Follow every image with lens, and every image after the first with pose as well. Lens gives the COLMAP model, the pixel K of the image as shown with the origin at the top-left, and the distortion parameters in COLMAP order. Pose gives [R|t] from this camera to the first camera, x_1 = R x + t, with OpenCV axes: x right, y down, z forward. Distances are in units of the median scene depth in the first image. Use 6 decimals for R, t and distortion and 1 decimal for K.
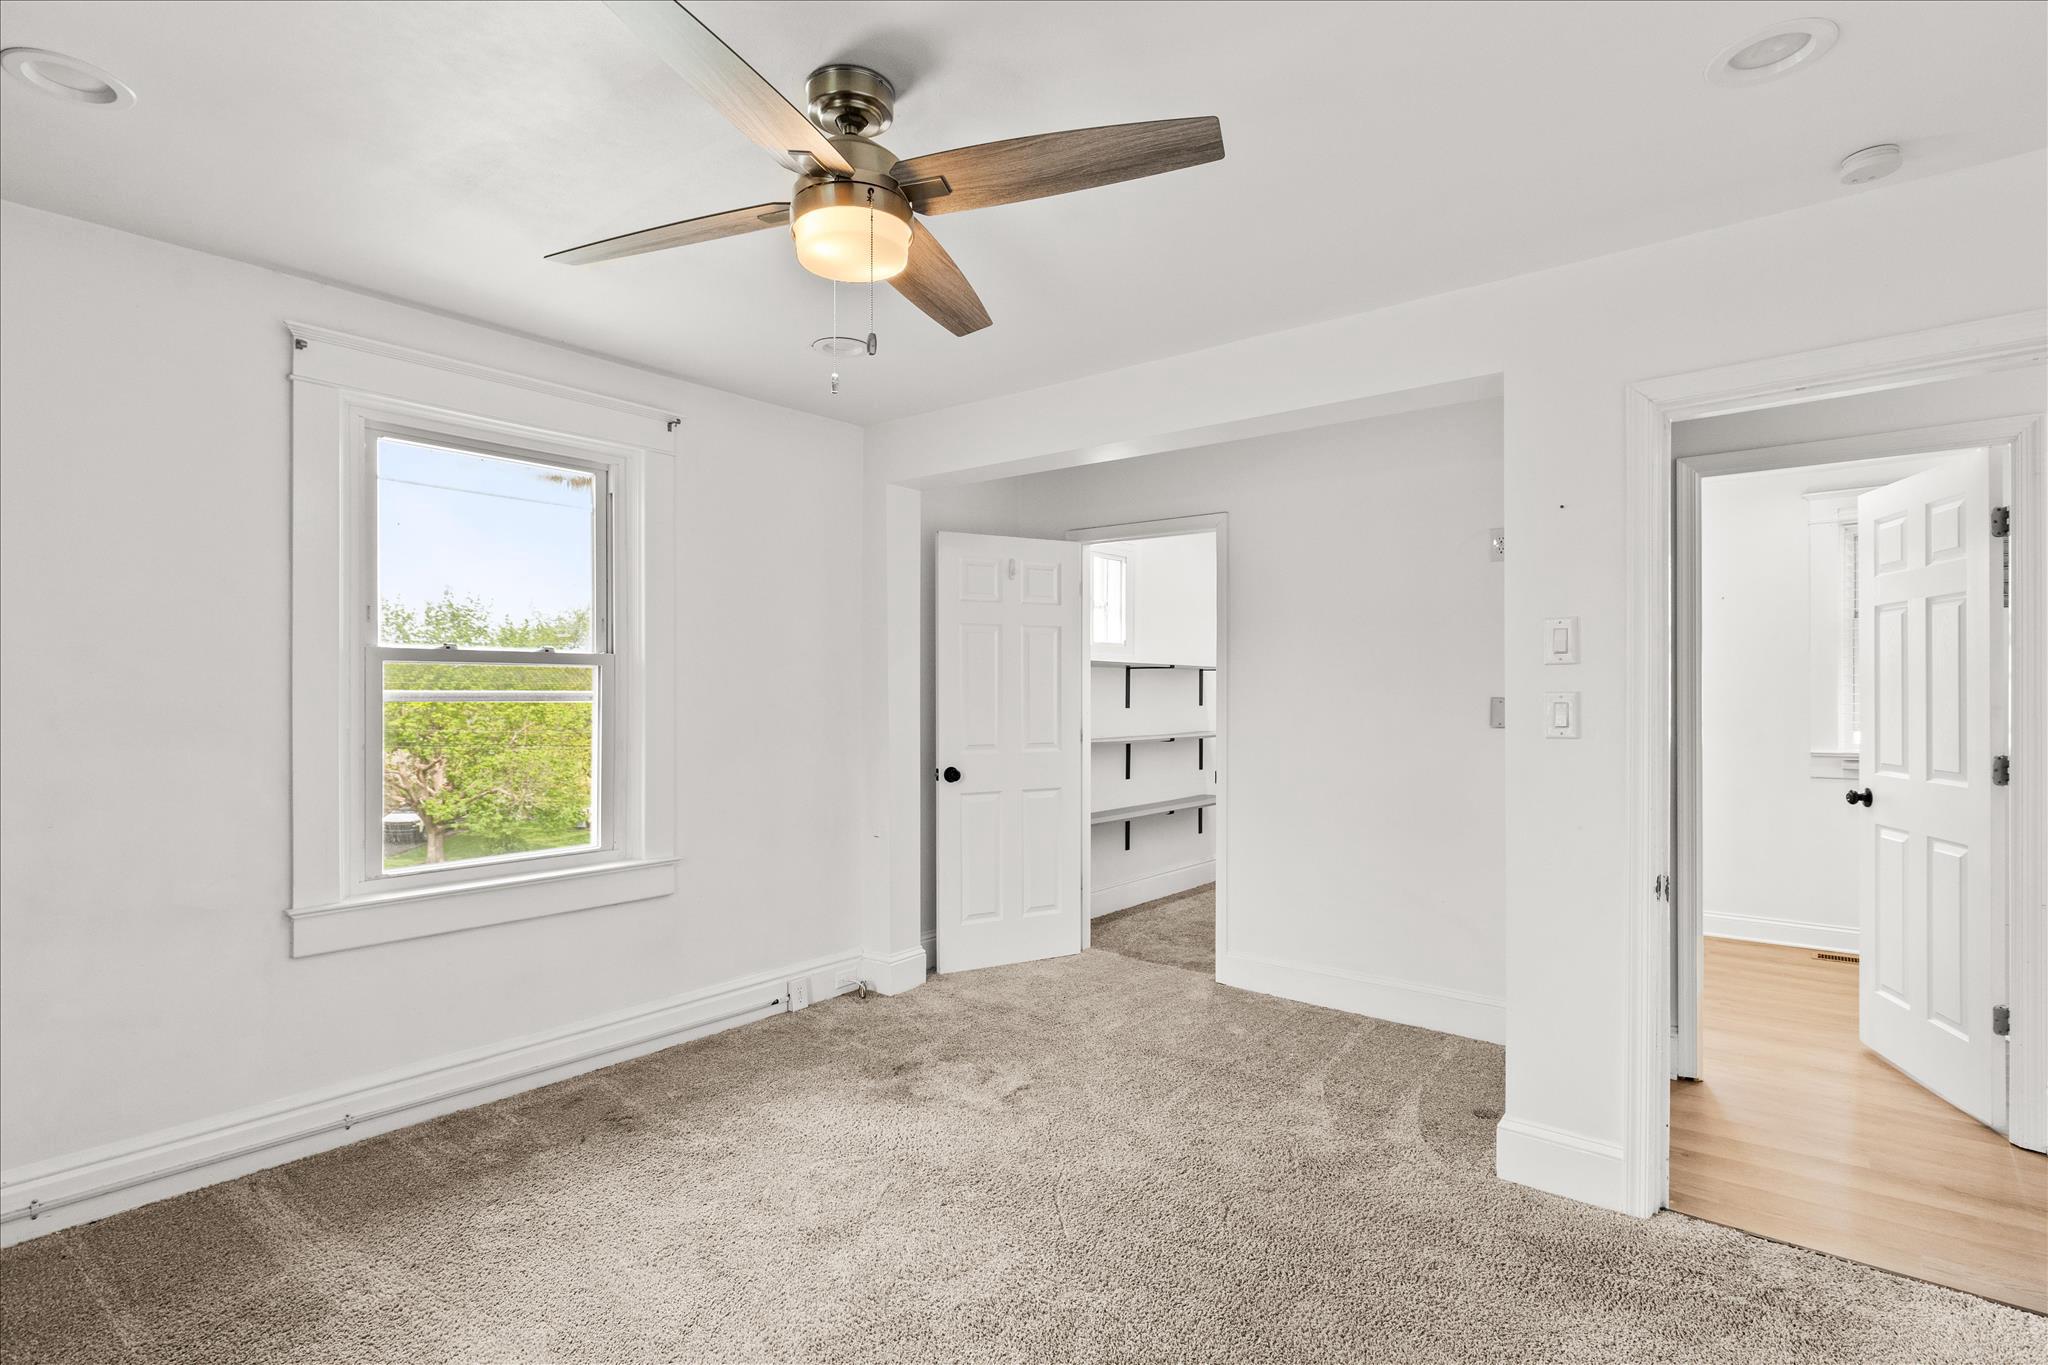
lens RADIAL K [[994.1, 0, 1022.7], [0, 994.1, 690.1], [0, 0, 1]] dist [-0.000783, 0.000026]
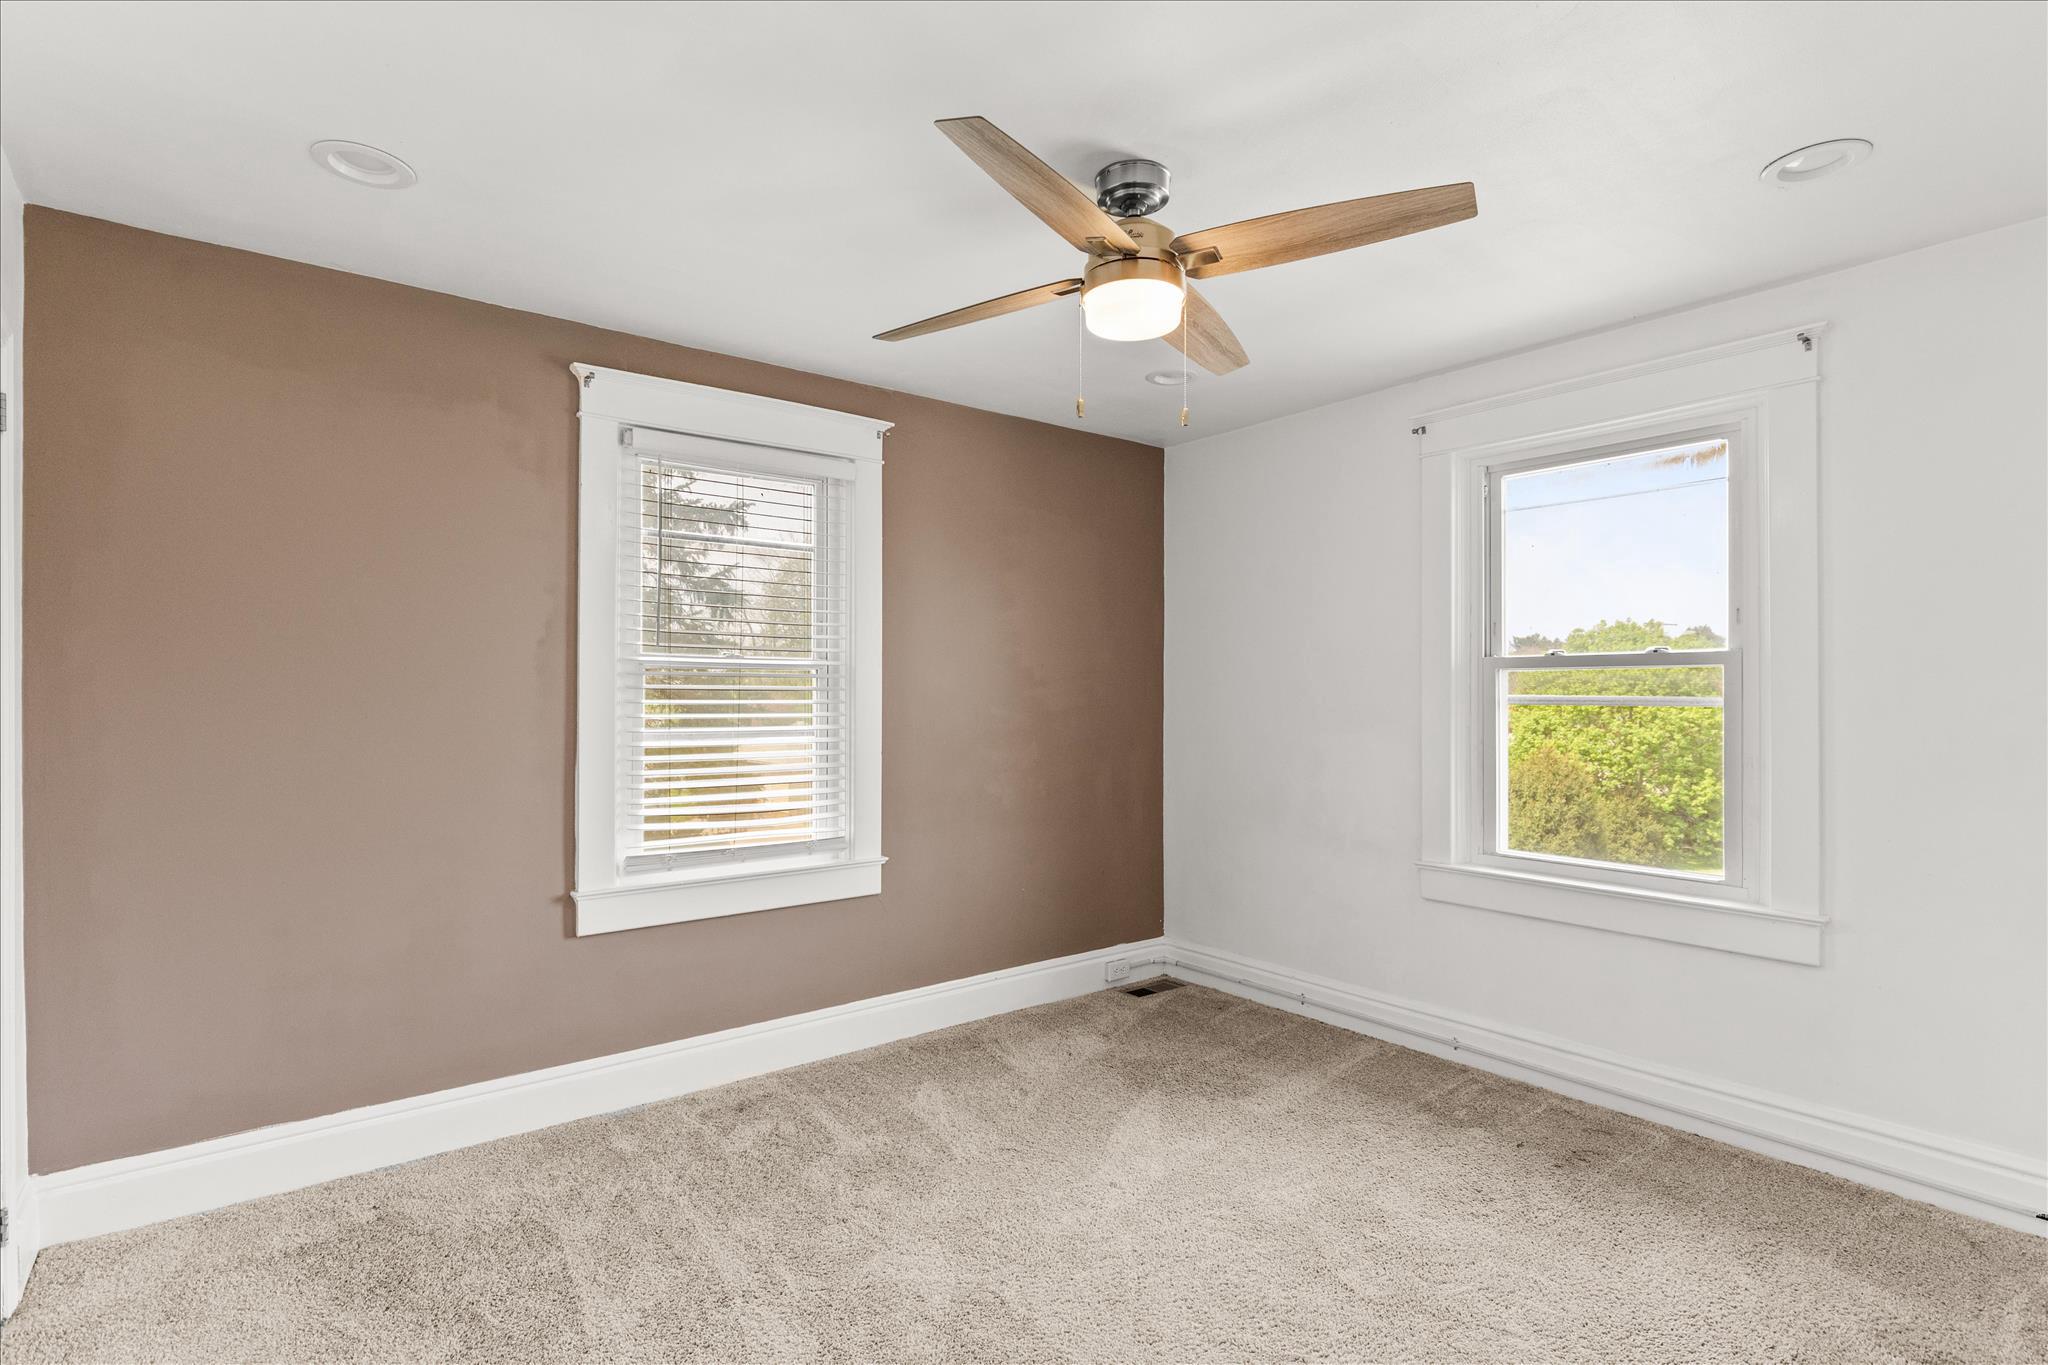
lens RADIAL K [[994.1, 0, 1022.7], [0, 994.1, 690.1], [0, 0, 1]] dist [-0.000783, 0.000026]
pose [[-0.210279, -0.010840, -0.977581, 0.596914], [-0.002947, 0.999941, -0.010454, 0.008537], [0.977637, 0.000682, -0.210299, 0.675924]]
